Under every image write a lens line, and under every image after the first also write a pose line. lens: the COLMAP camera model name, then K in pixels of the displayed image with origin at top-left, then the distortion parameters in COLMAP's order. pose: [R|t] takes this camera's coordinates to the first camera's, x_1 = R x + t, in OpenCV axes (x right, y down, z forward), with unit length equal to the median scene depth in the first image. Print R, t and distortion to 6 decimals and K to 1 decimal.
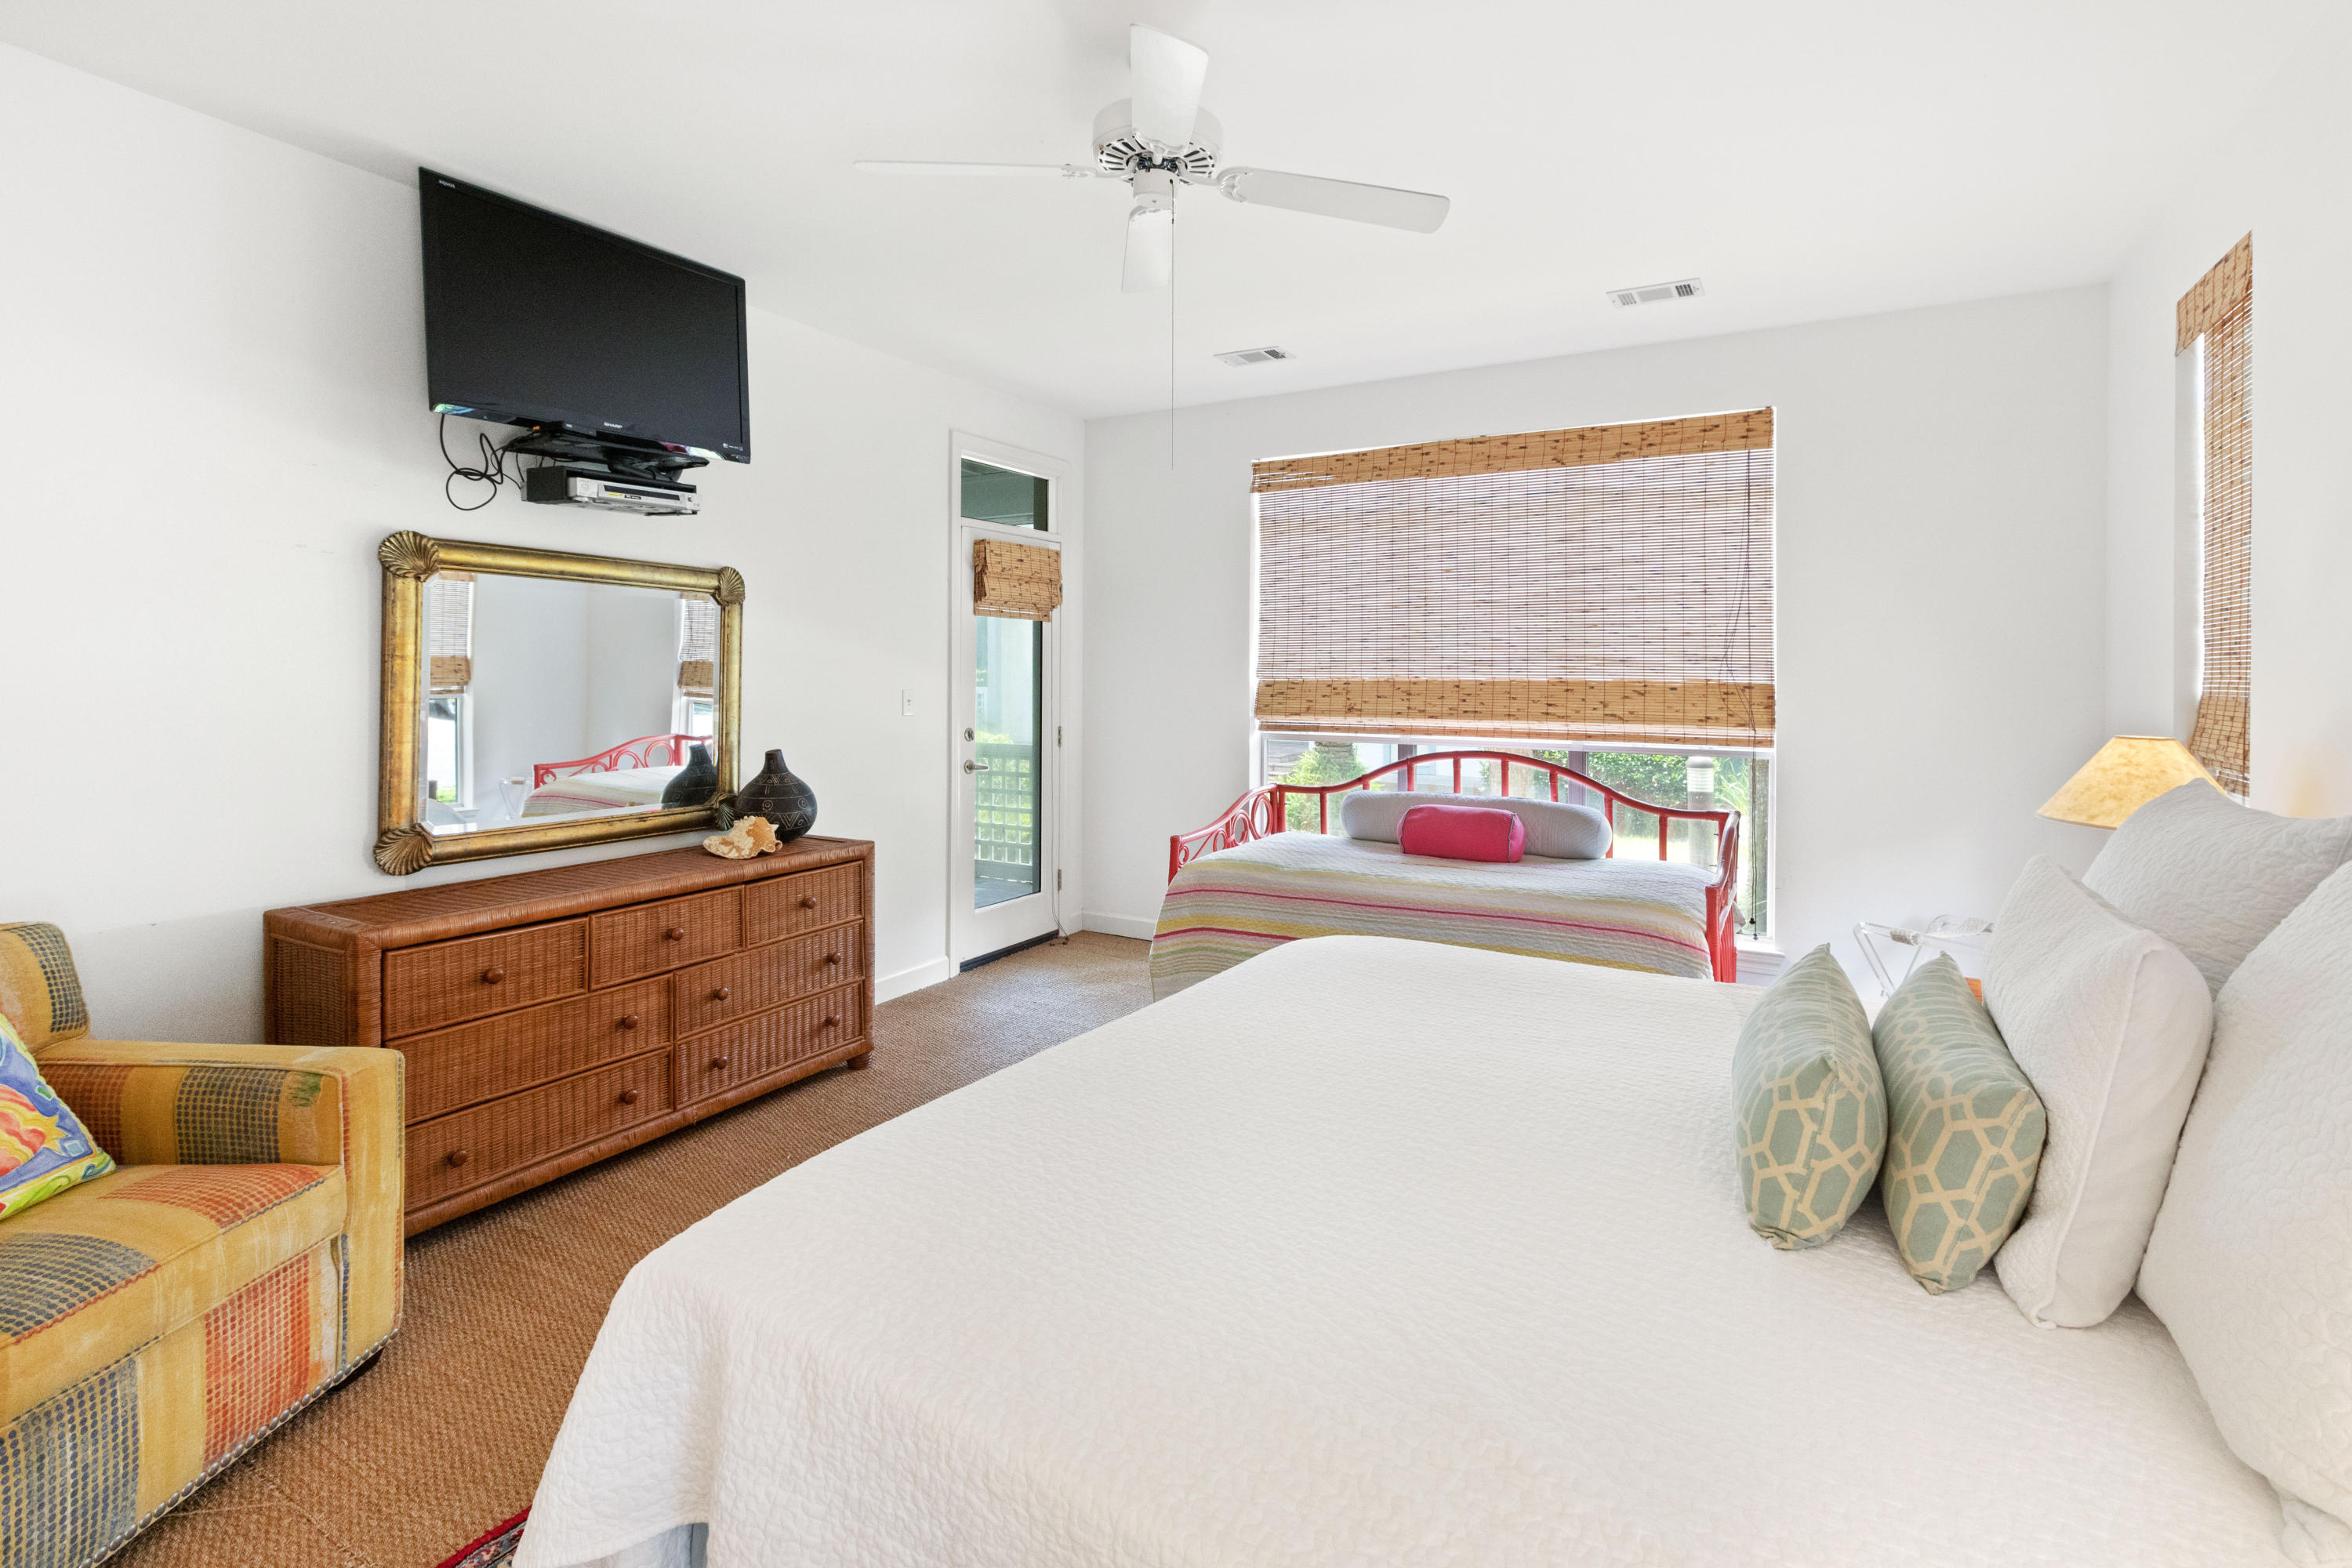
lens RADIAL K [[1082.6, 0, 1176.2], [0, 1082.6, 686.9], [0, 0, 1]] dist [0.004033, 0.000380]
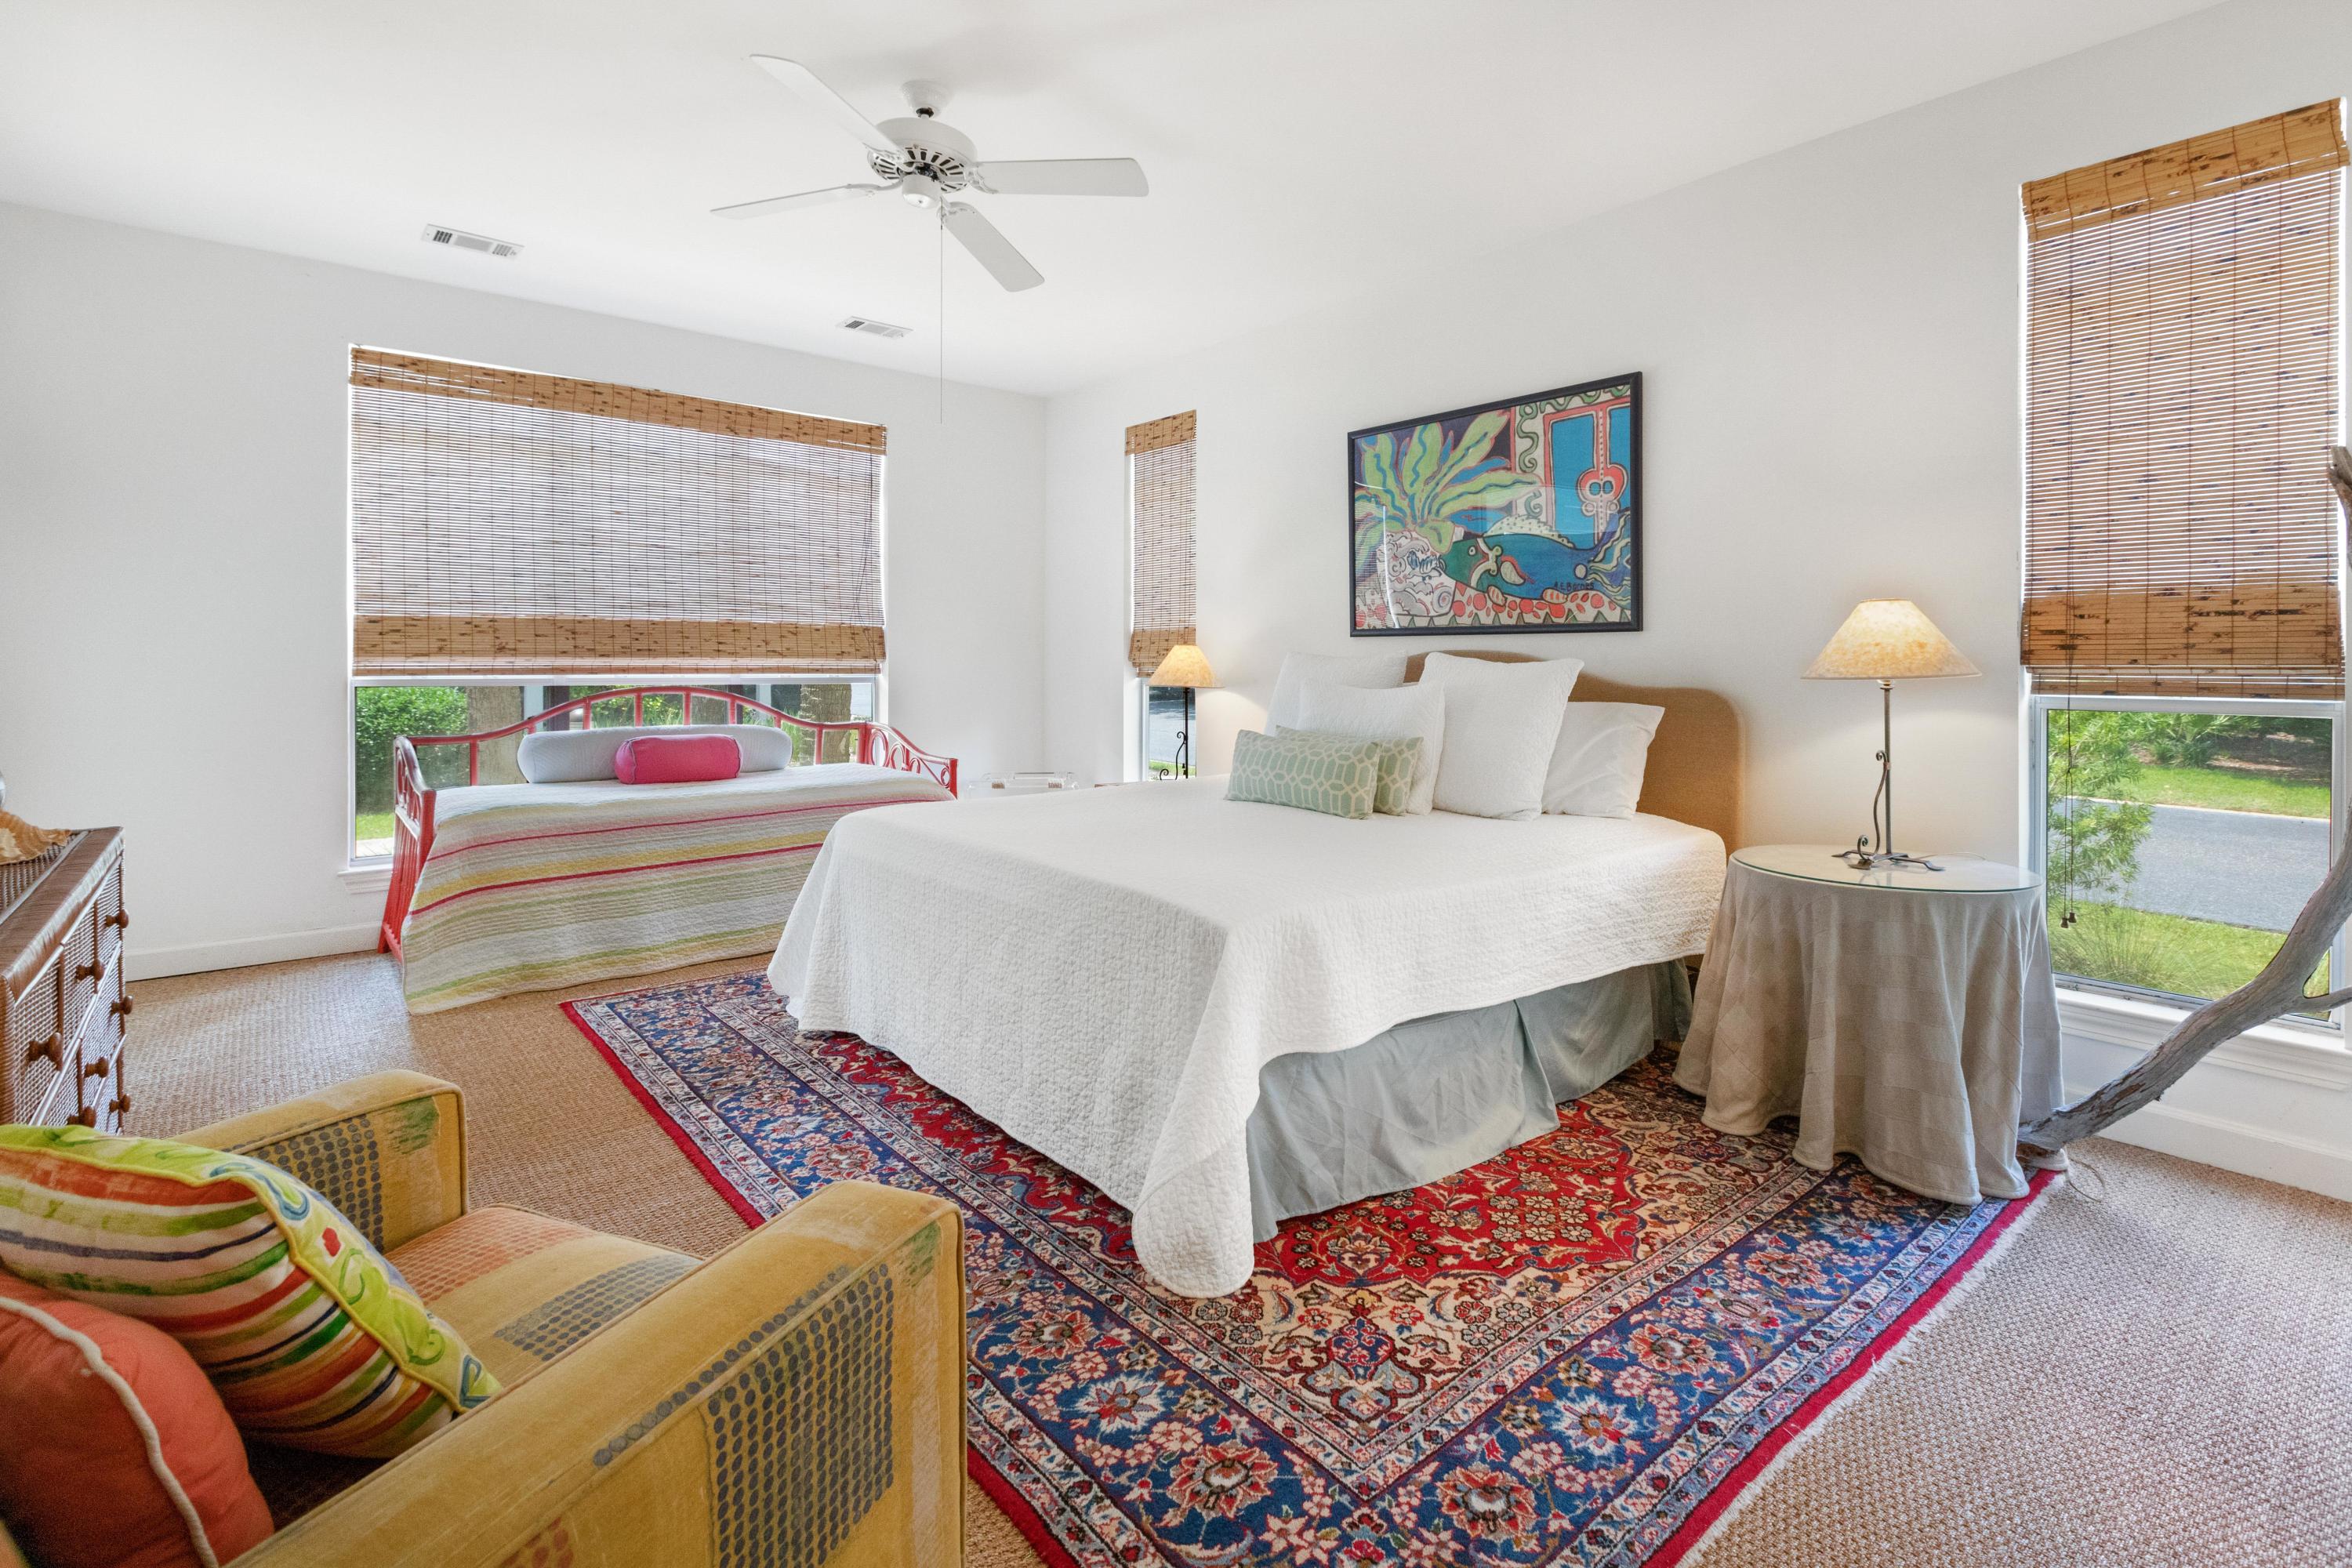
lens RADIAL K [[1082.6, 0, 1176.2], [0, 1082.6, 686.9], [0, 0, 1]] dist [0.004033, 0.000380]
pose [[0.355503, -0.024243, 0.934361, -0.540399], [0.010029, 0.999705, 0.022123, 0.041698], [-0.934622, 0.001506, 0.355641, 0.145418]]
